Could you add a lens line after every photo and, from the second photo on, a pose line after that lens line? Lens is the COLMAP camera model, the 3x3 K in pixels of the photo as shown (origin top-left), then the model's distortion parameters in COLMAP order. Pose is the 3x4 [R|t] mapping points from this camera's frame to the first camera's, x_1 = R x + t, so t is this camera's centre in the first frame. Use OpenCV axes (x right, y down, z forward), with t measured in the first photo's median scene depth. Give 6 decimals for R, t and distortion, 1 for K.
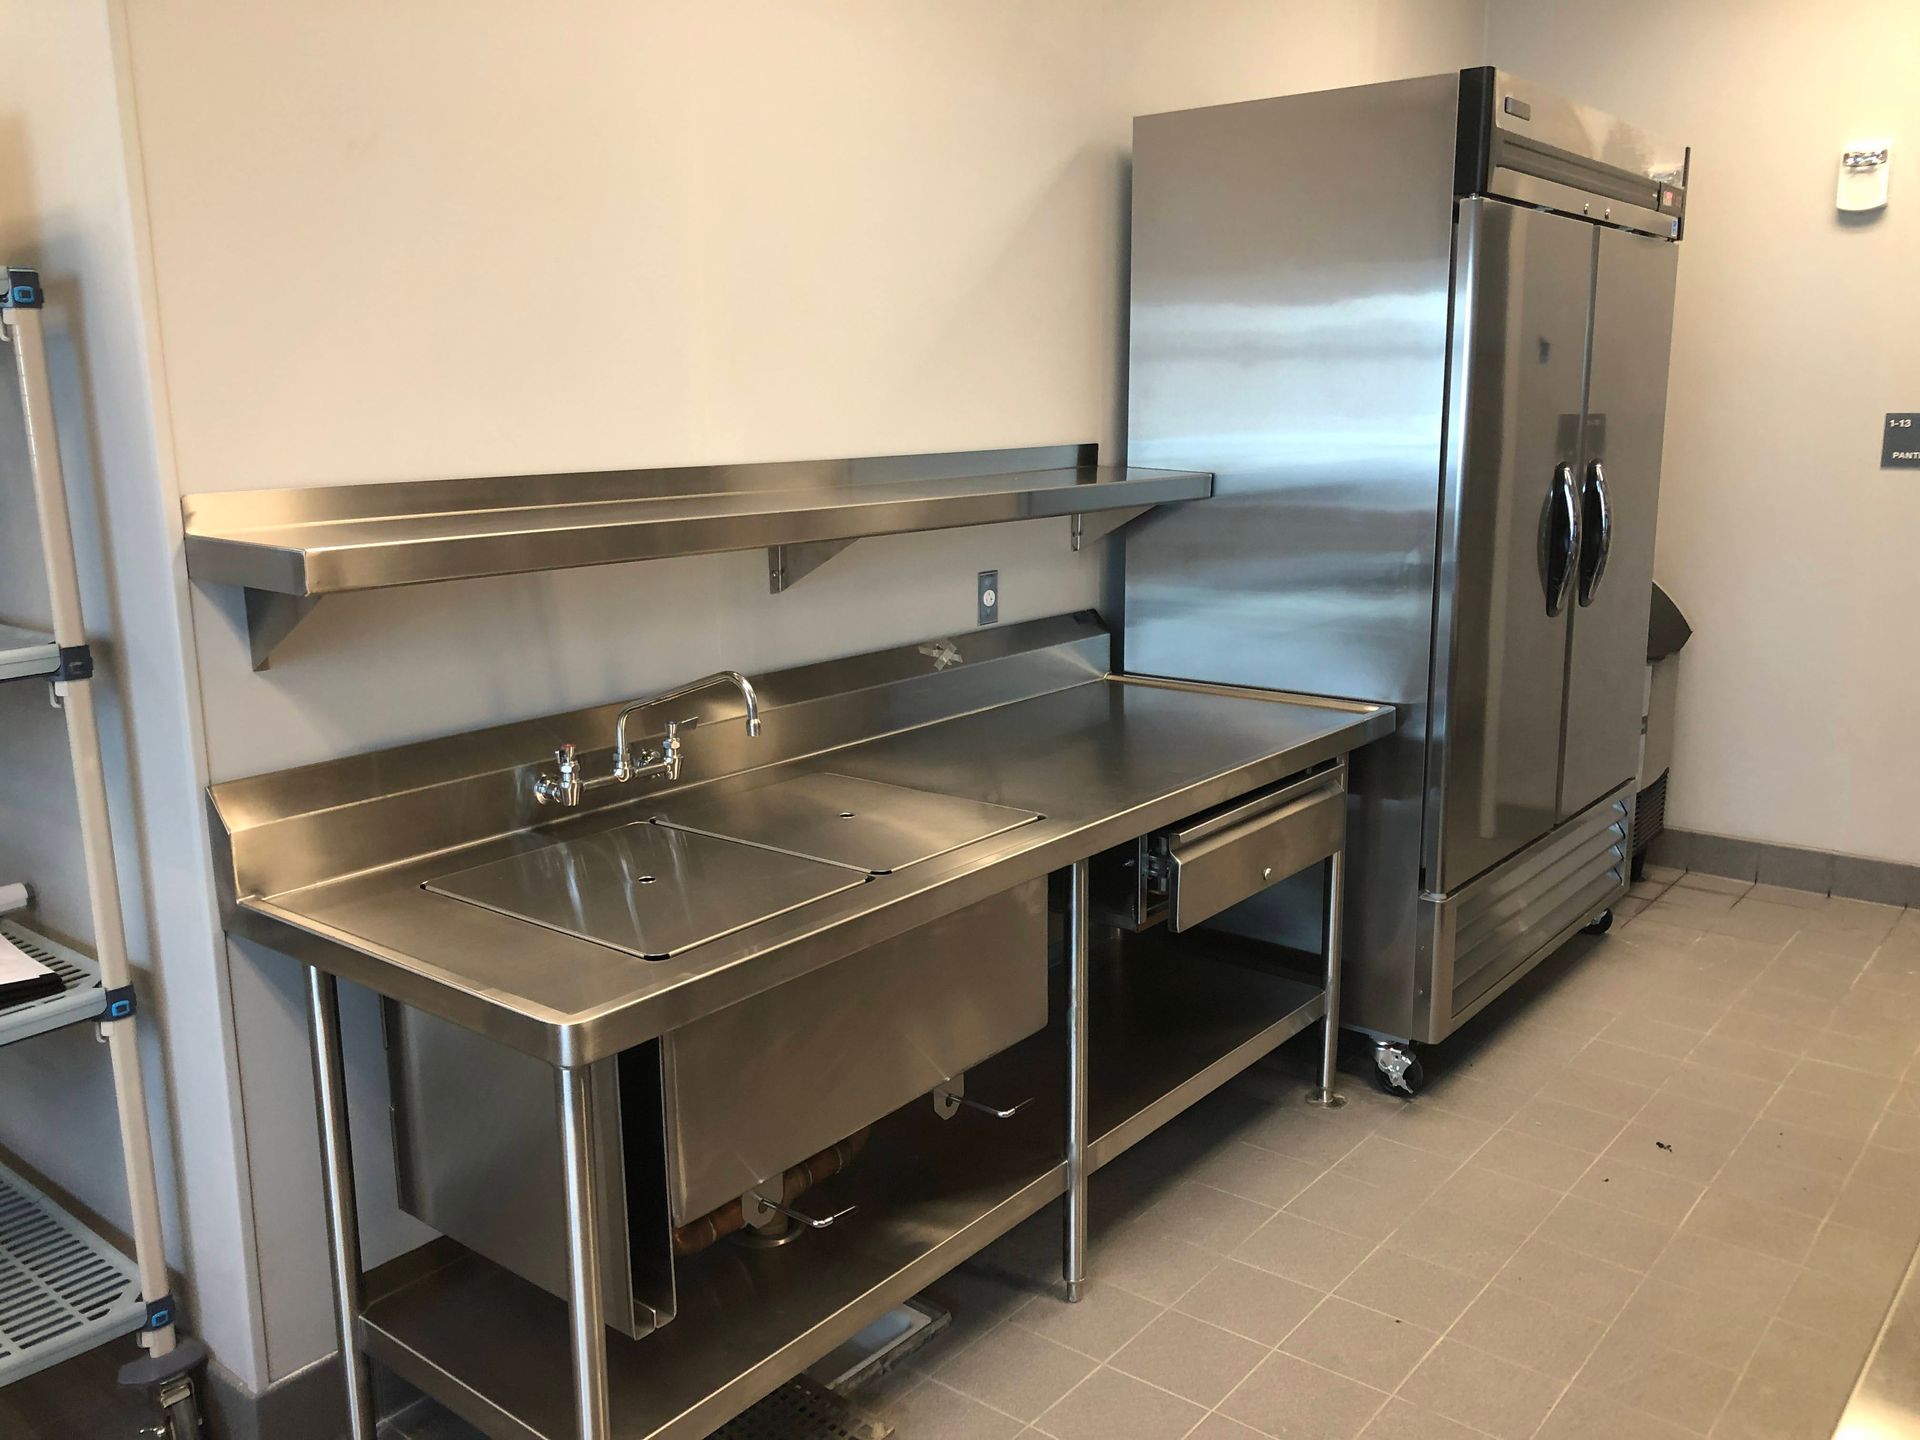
lens RADIAL K [[1568.0, 0, 924.5], [0, 1568.0, 714.3], [0, 0, 1]] dist [0.008185, 0.005705]
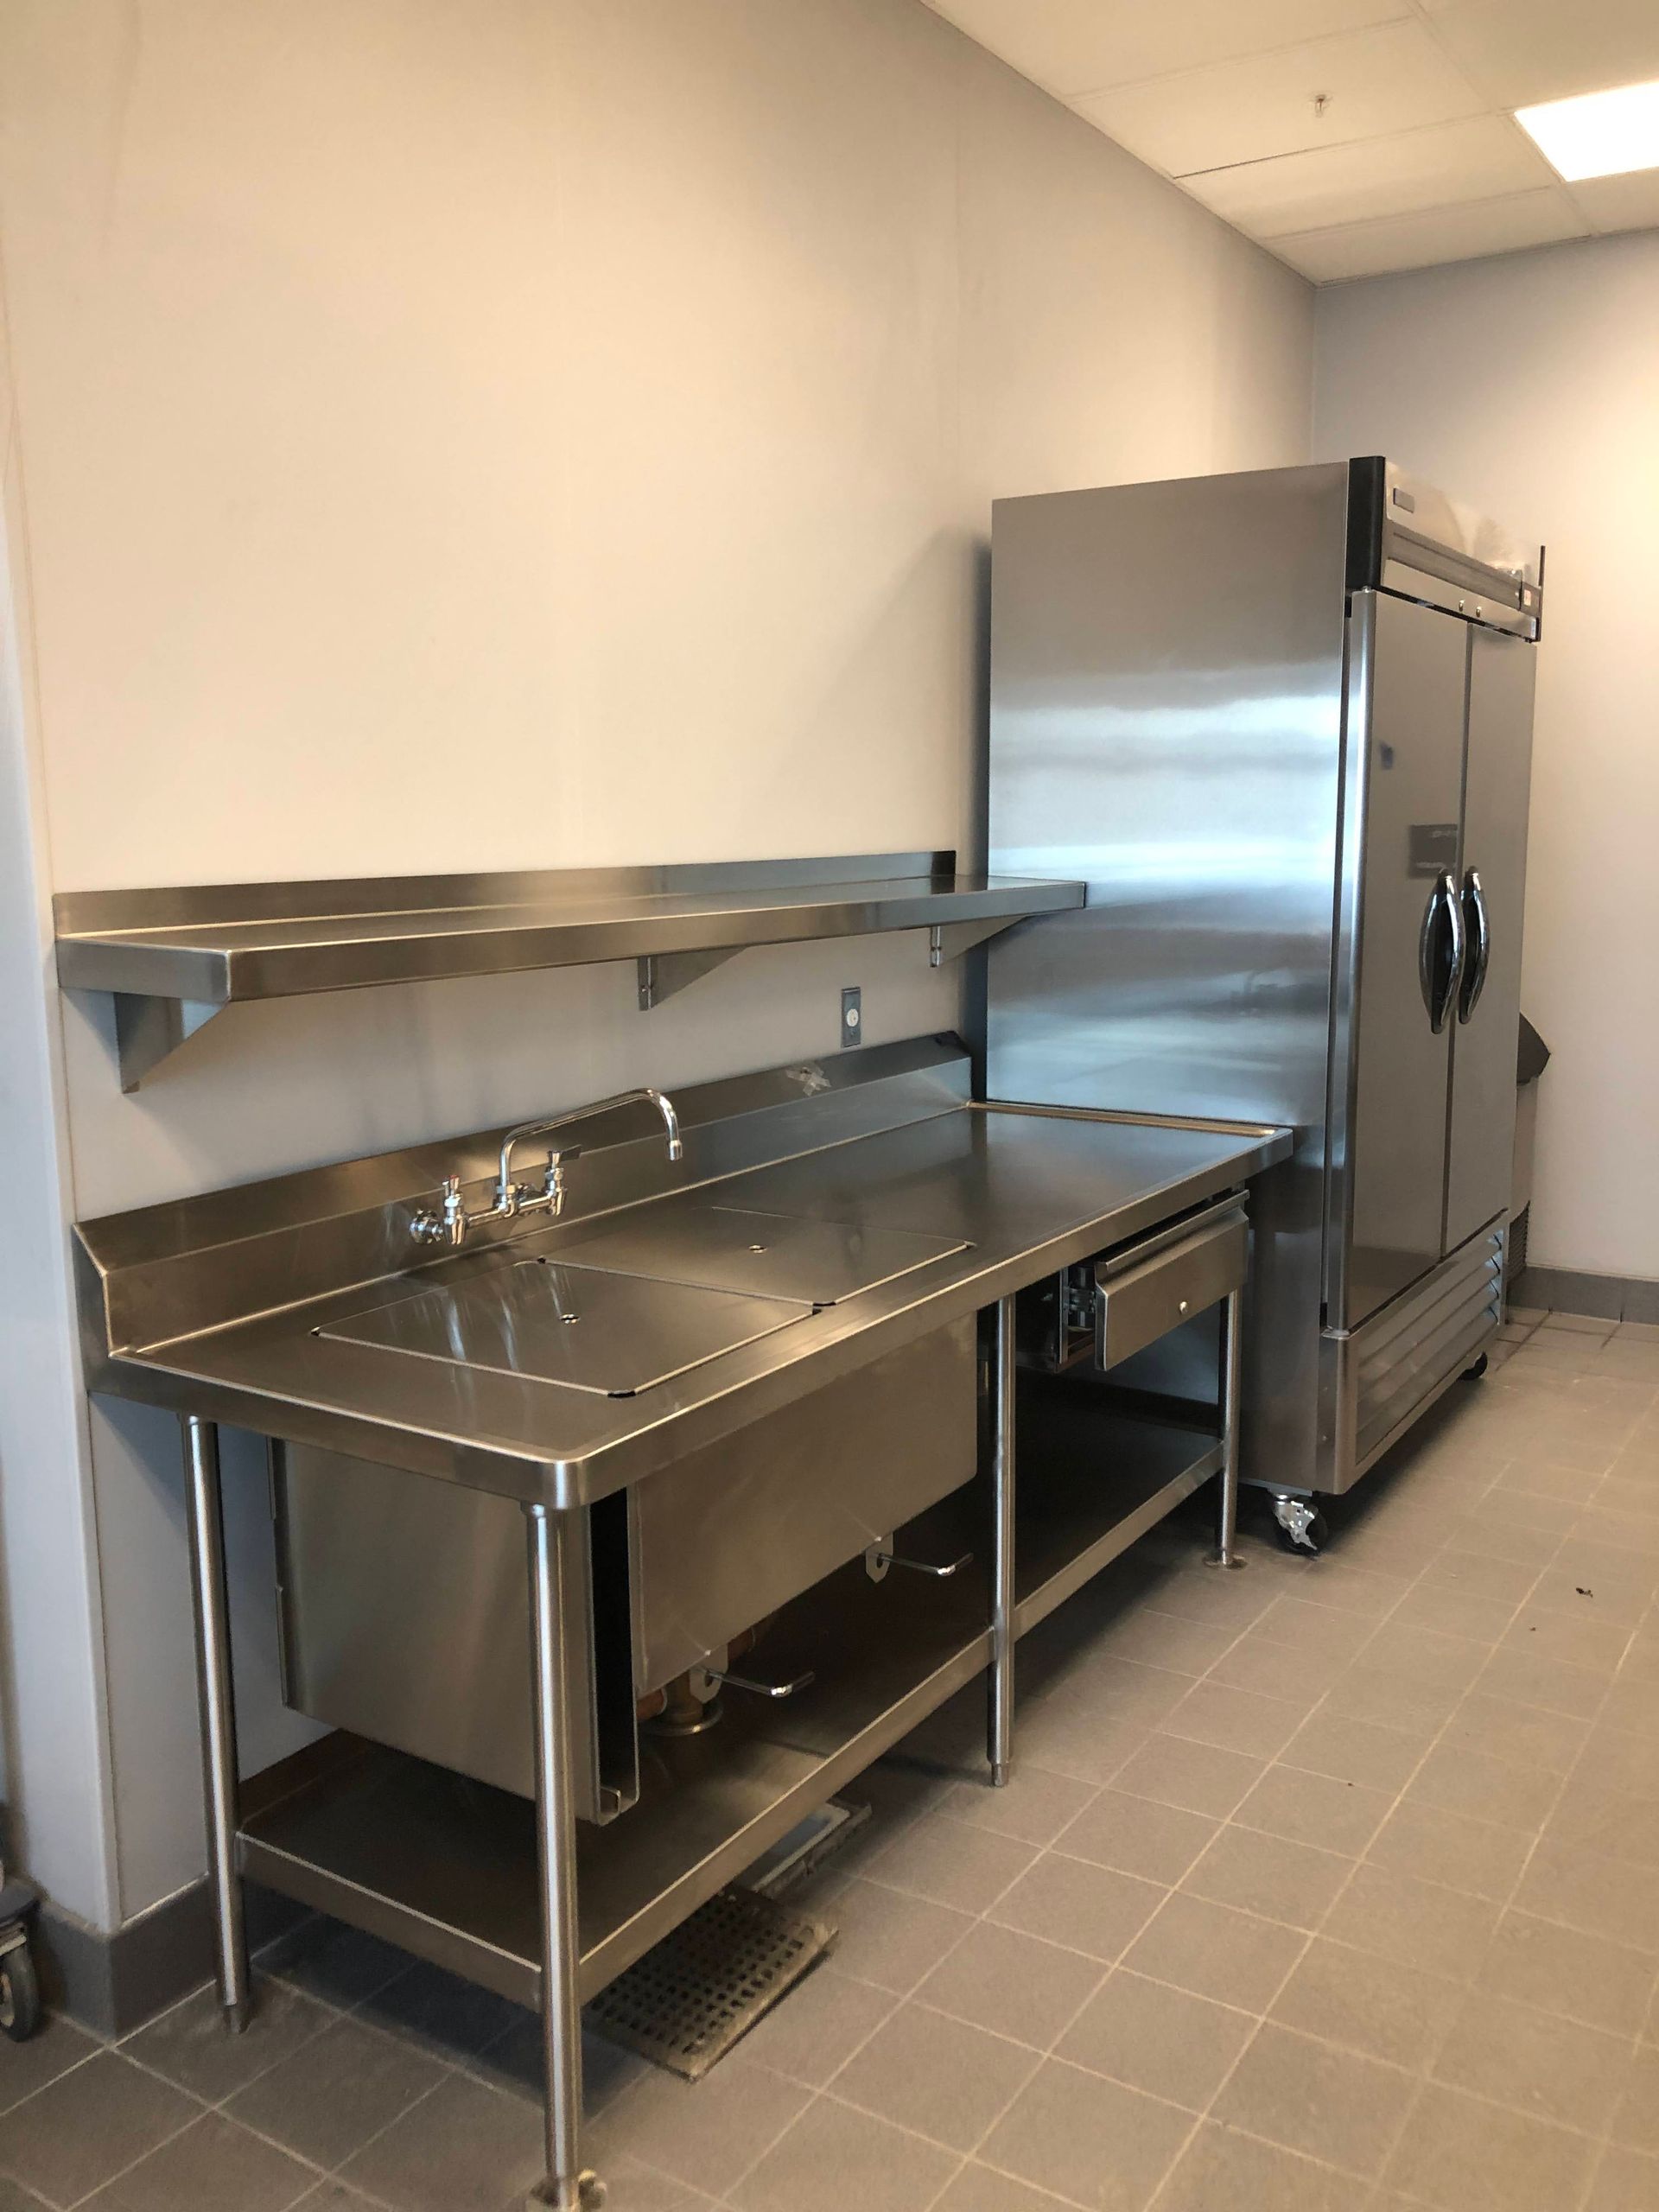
lens RADIAL K [[1806.4, 0, 824.9], [0, 1806.4, 1096.4], [0, 0, 1]] dist [0.008185, 0.005705]
pose [[0.993352, -0.013990, 0.114265, -0.096843], [0.019075, 0.998870, -0.043537, 0.016880], [-0.113527, 0.045428, 0.992496, -0.033664]]
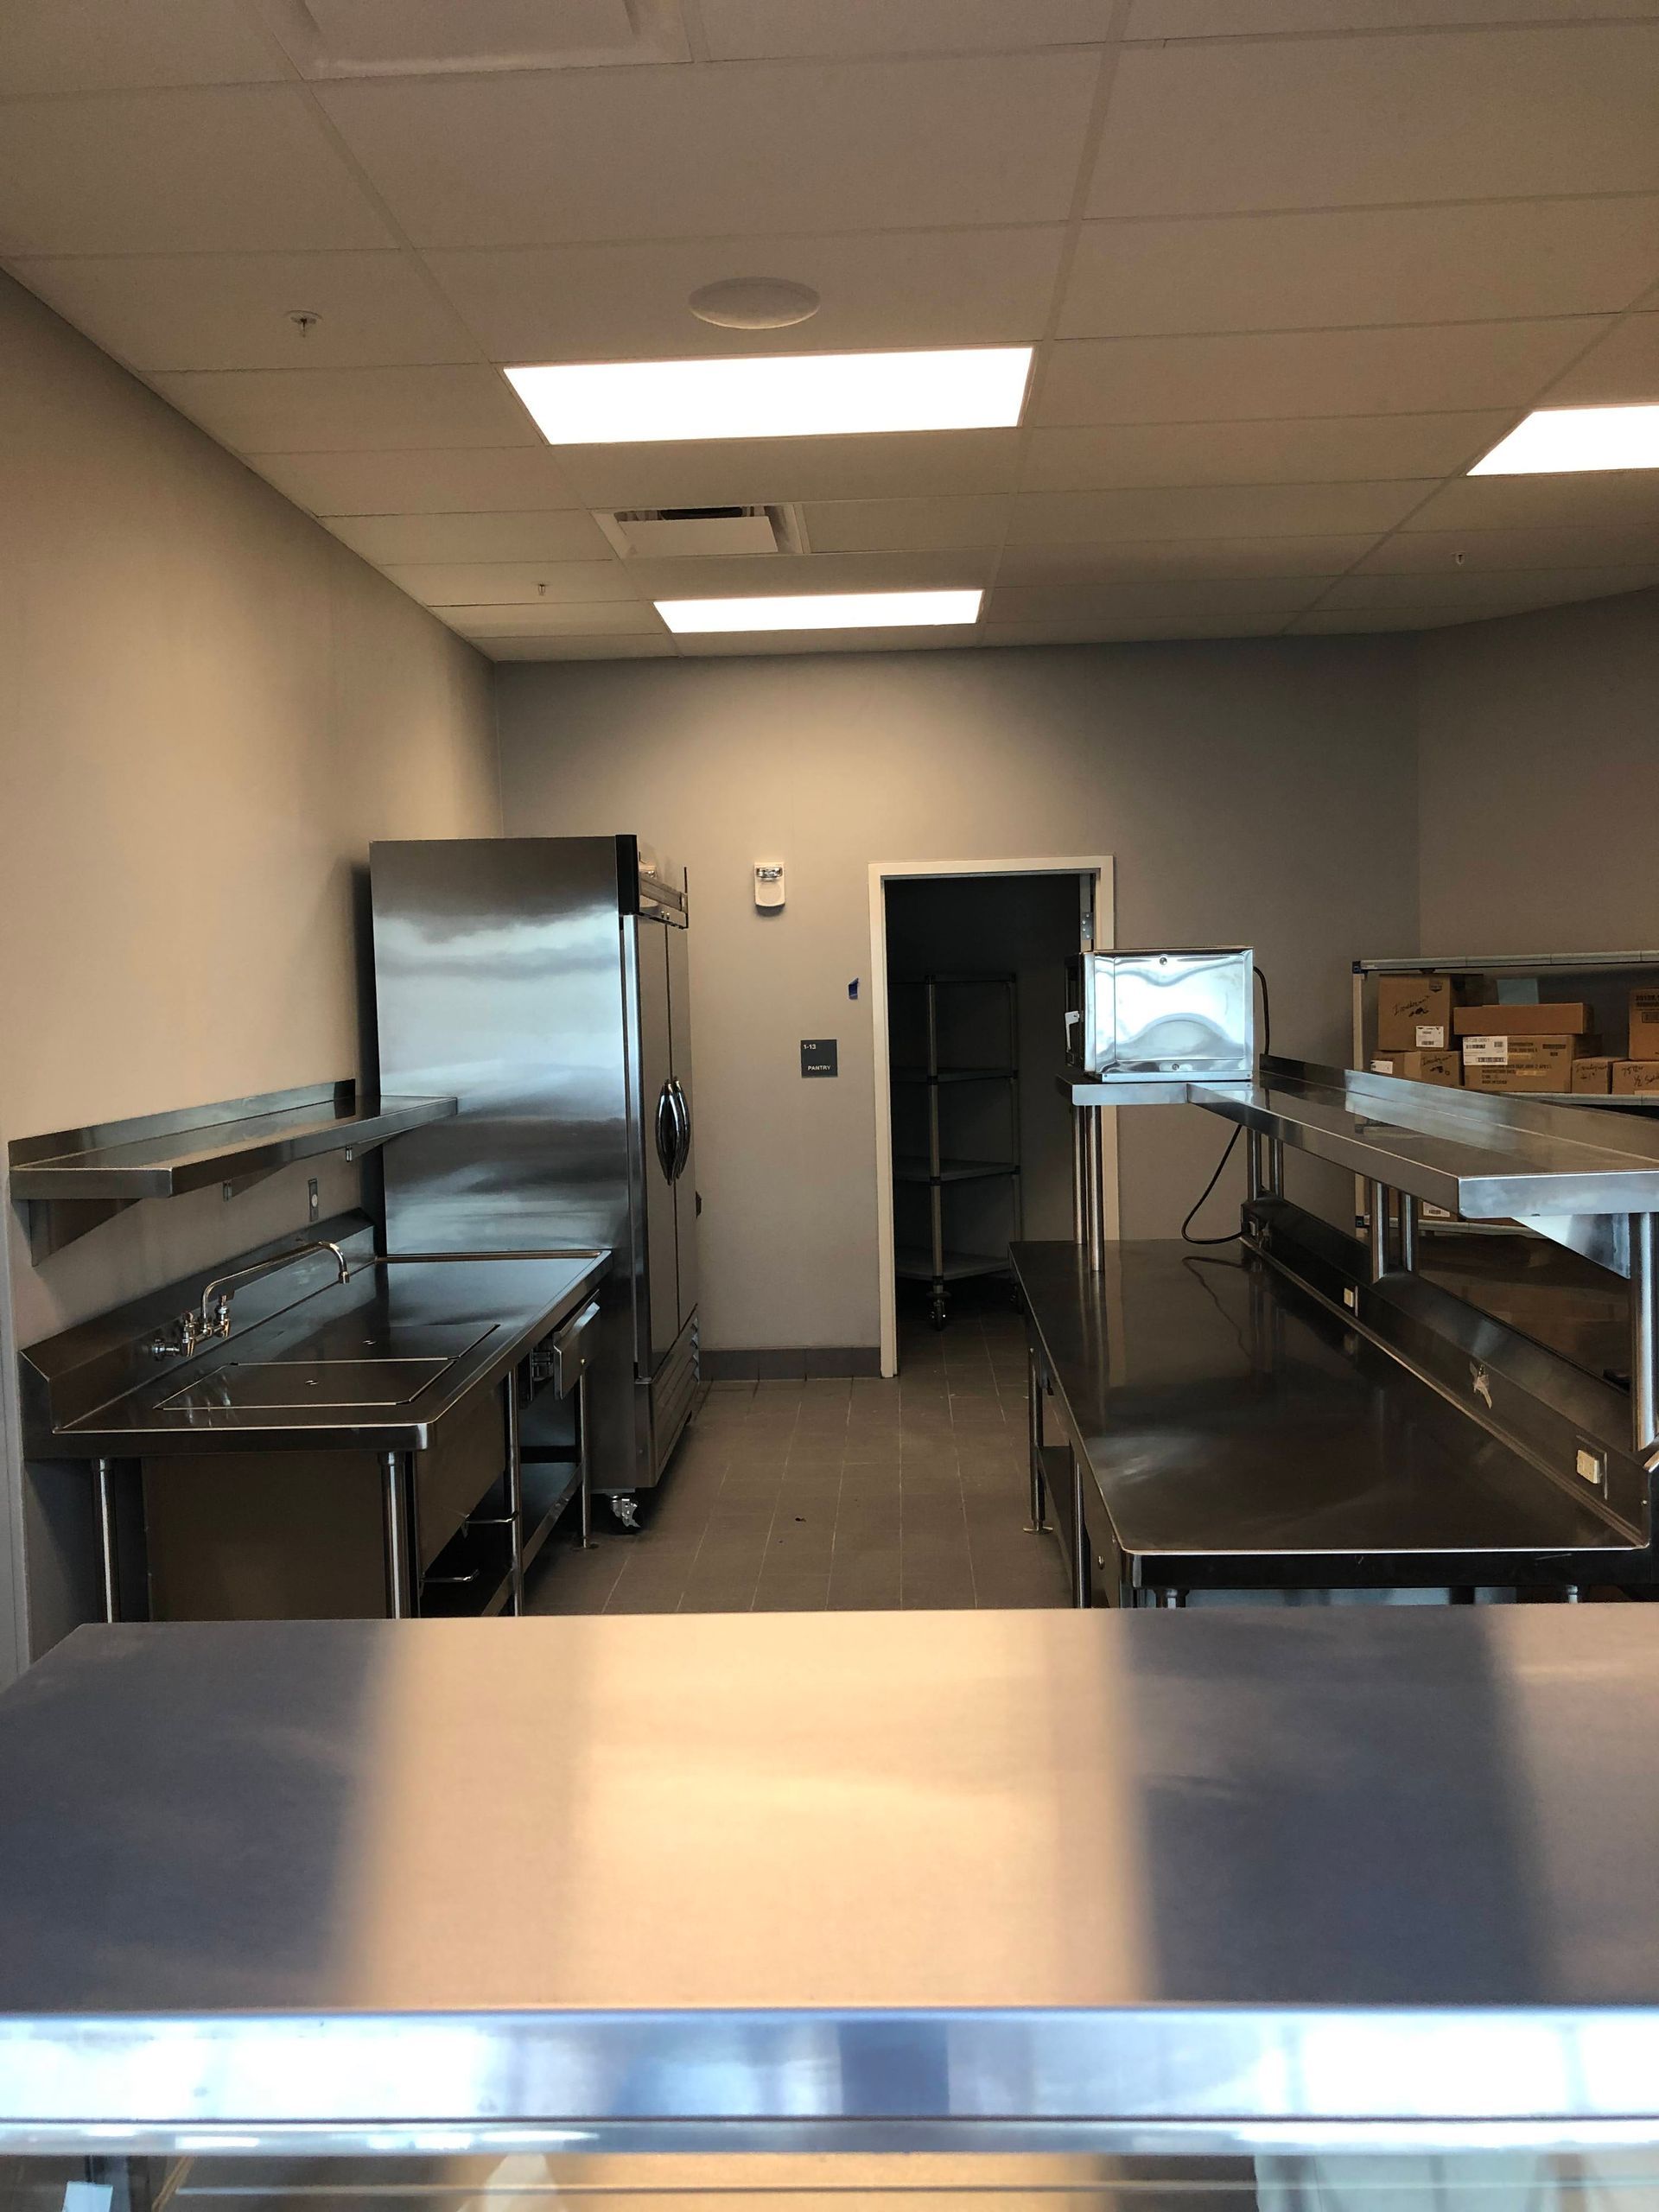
lens RADIAL K [[1770.3, 0, 829.5], [0, 1770.3, 1106.0], [0, 0, 1]] dist [0.092945, -0.236668]
pose [[0.791121, -0.046100, 0.609920, -0.525184], [0.135619, 0.985557, -0.101418, 0.056497], [-0.596436, 0.162951, 0.785946, -0.424097]]
